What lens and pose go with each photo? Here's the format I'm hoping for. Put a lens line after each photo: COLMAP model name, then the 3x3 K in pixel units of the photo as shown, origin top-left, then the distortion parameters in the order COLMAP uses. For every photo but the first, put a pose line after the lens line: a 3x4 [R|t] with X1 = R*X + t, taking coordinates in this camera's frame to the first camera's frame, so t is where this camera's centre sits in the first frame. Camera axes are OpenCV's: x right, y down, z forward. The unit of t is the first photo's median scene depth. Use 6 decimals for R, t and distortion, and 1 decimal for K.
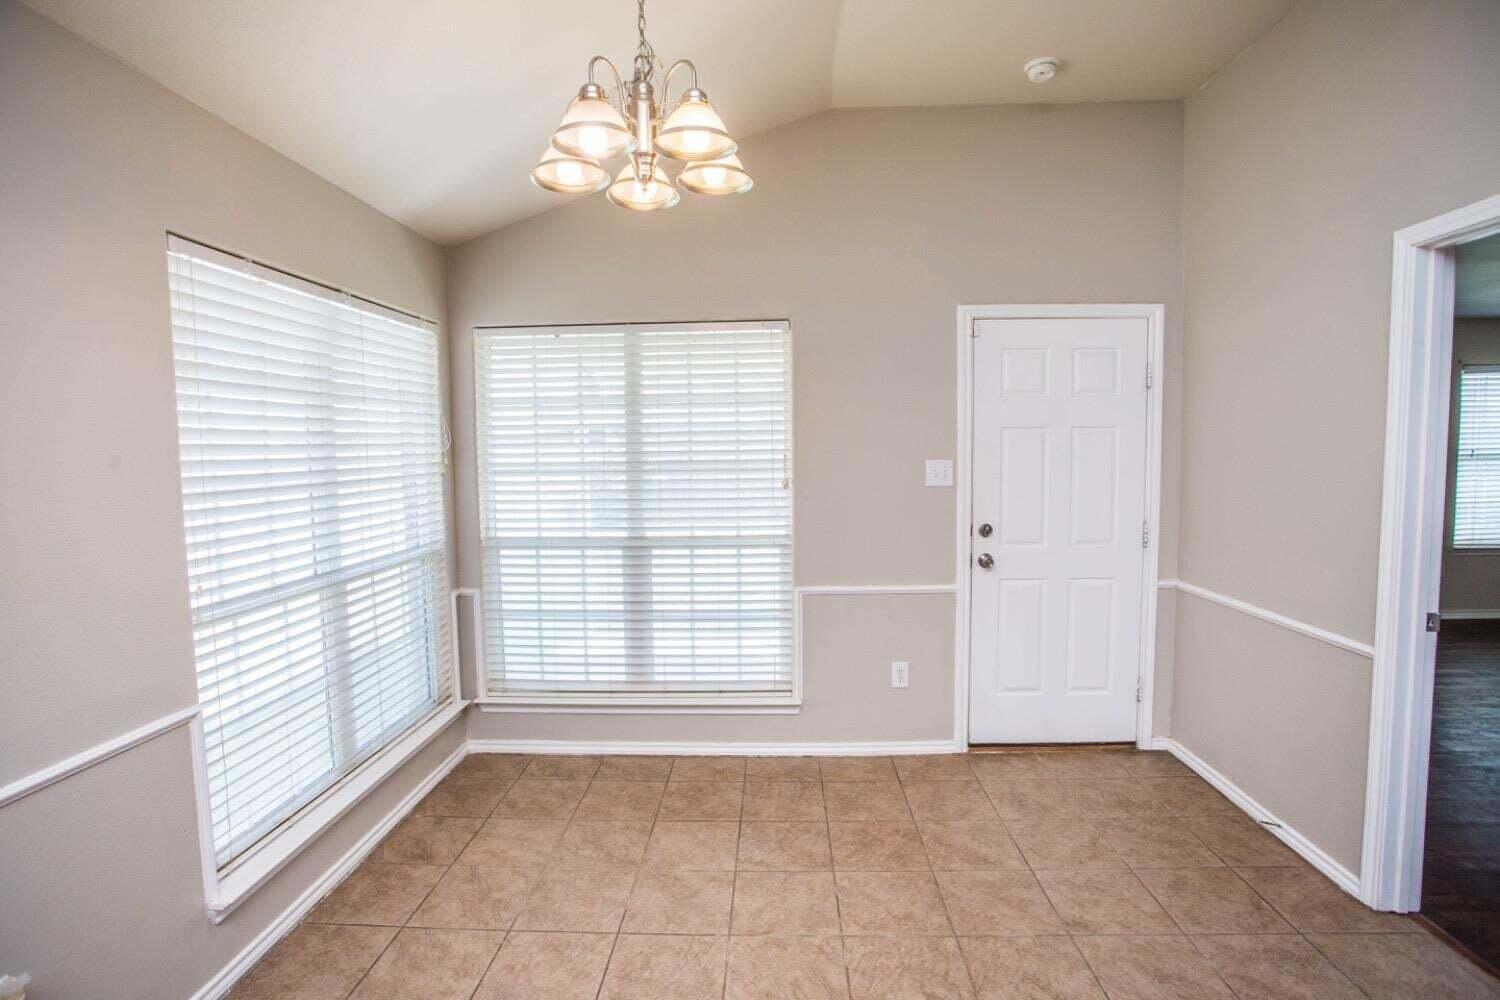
lens RADIAL K [[730.1, 0, 748.7], [0, 730.1, 496.2], [0, 0, 1]] dist [-0.042586, 0.007799]
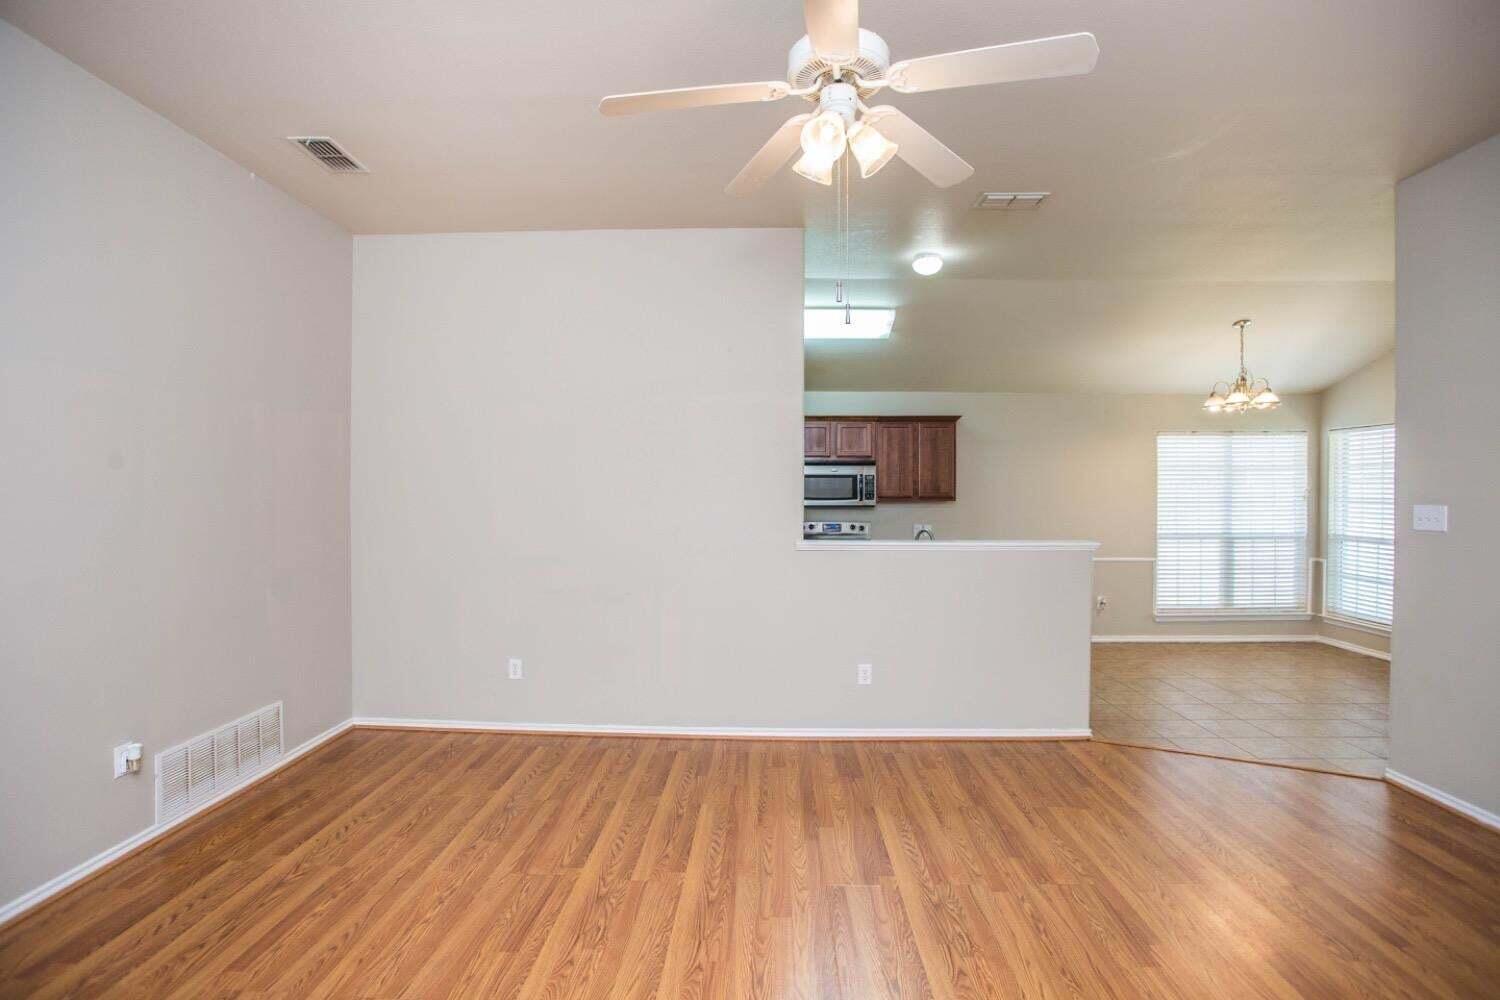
lens RADIAL K [[730.1, 0, 742.3], [0, 730.1, 496.0], [0, 0, 1]] dist [-0.042586, 0.007799]
pose [[-0.011606, 0.025686, -0.999603, 1.649699], [-0.071781, 0.997070, 0.026454, 0.018296], [0.997353, 0.072059, -0.009728, -0.618293]]
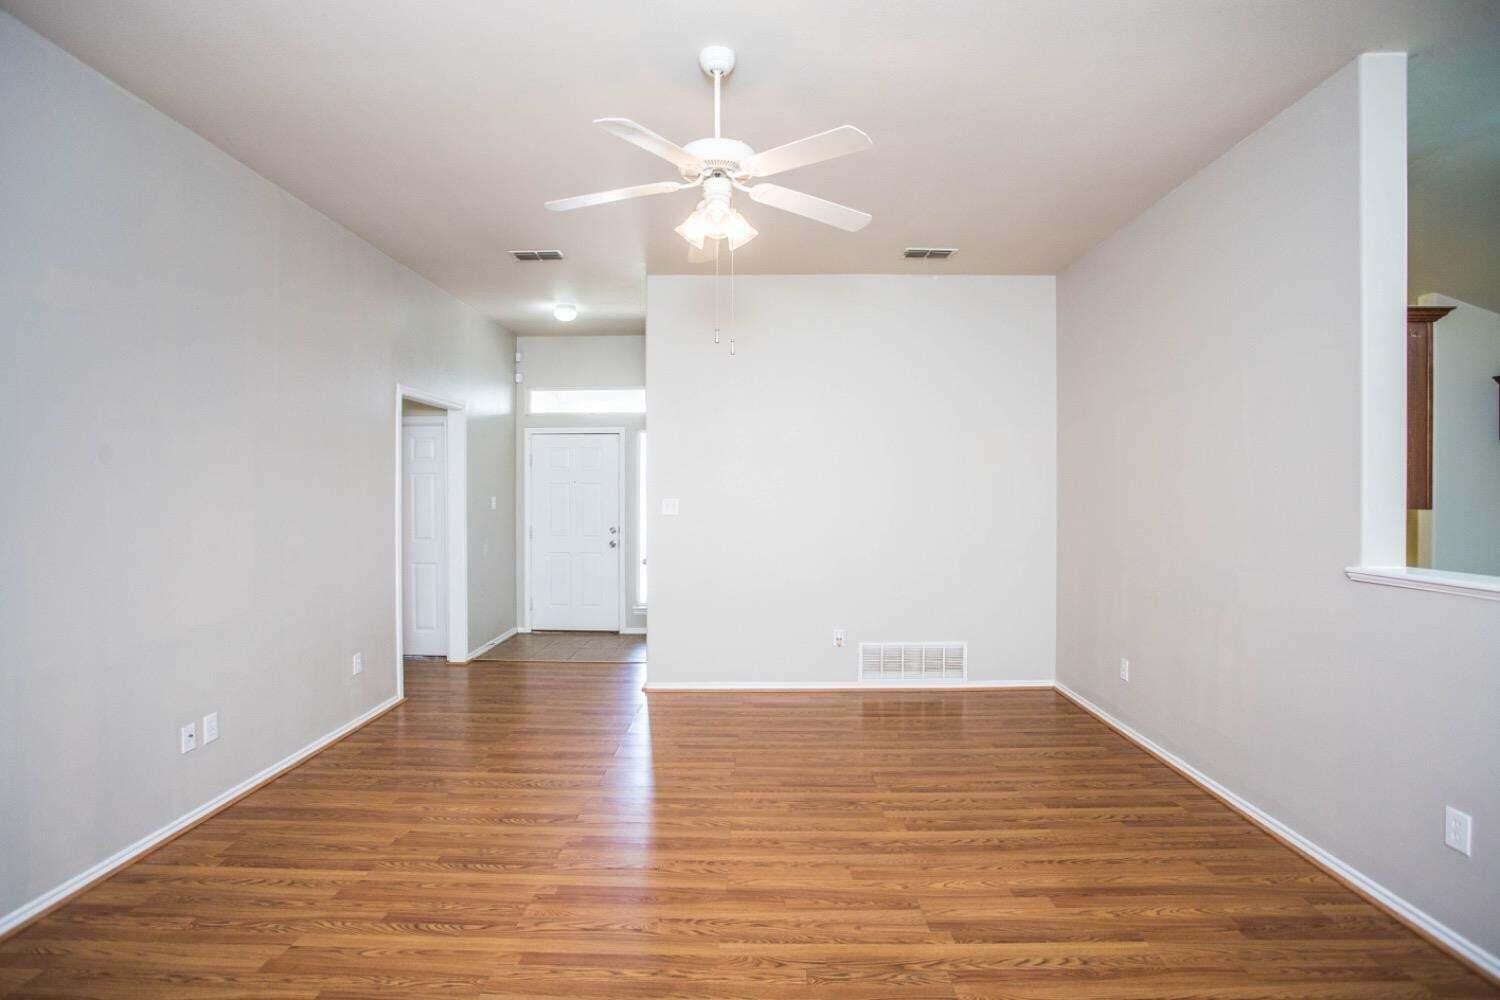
lens RADIAL K [[730.1, 0, 756.7], [0, 730.1, 510.1], [0, 0, 1]] dist [-0.042586, 0.007799]
pose [[-0.999553, 0.021465, -0.020799, 1.024401], [0.019538, 0.995858, 0.088800, -0.017818], [0.022619, 0.088354, -0.995832, 0.232294]]
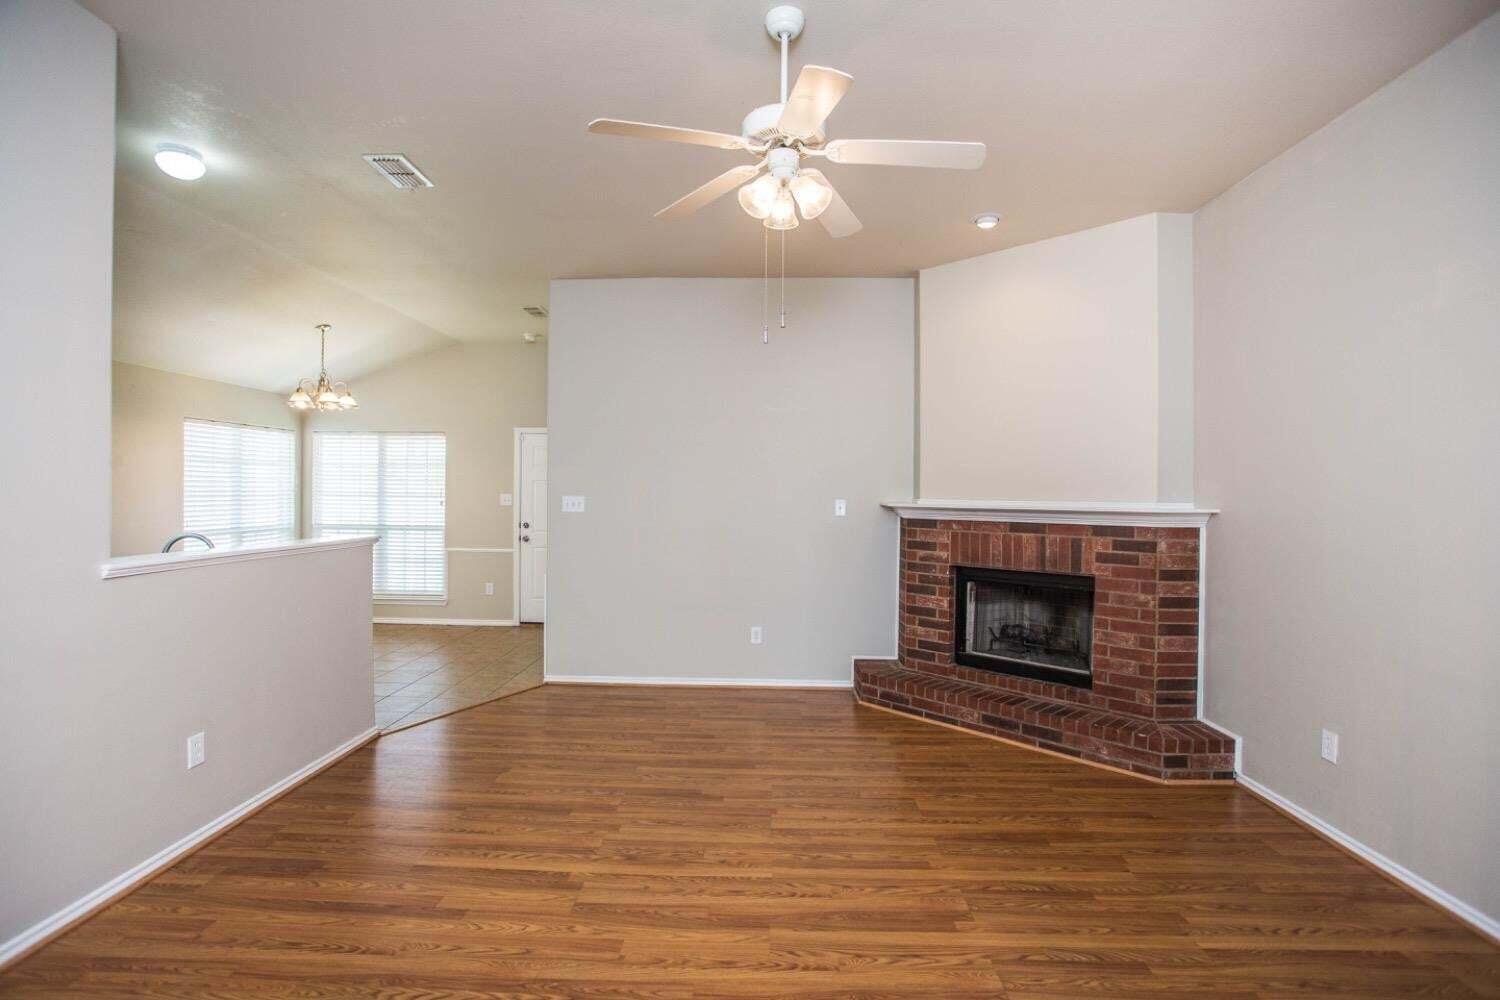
lens RADIAL K [[730.1, 0, 746.6], [0, 730.1, 497.9], [0, 0, 1]] dist [-0.042586, 0.007799]
pose [[0.999644, 0.025781, -0.006943, 1.020731], [-0.026169, 0.997659, -0.063175, 0.086398], [0.005298, 0.063334, 0.997978, -1.265124]]
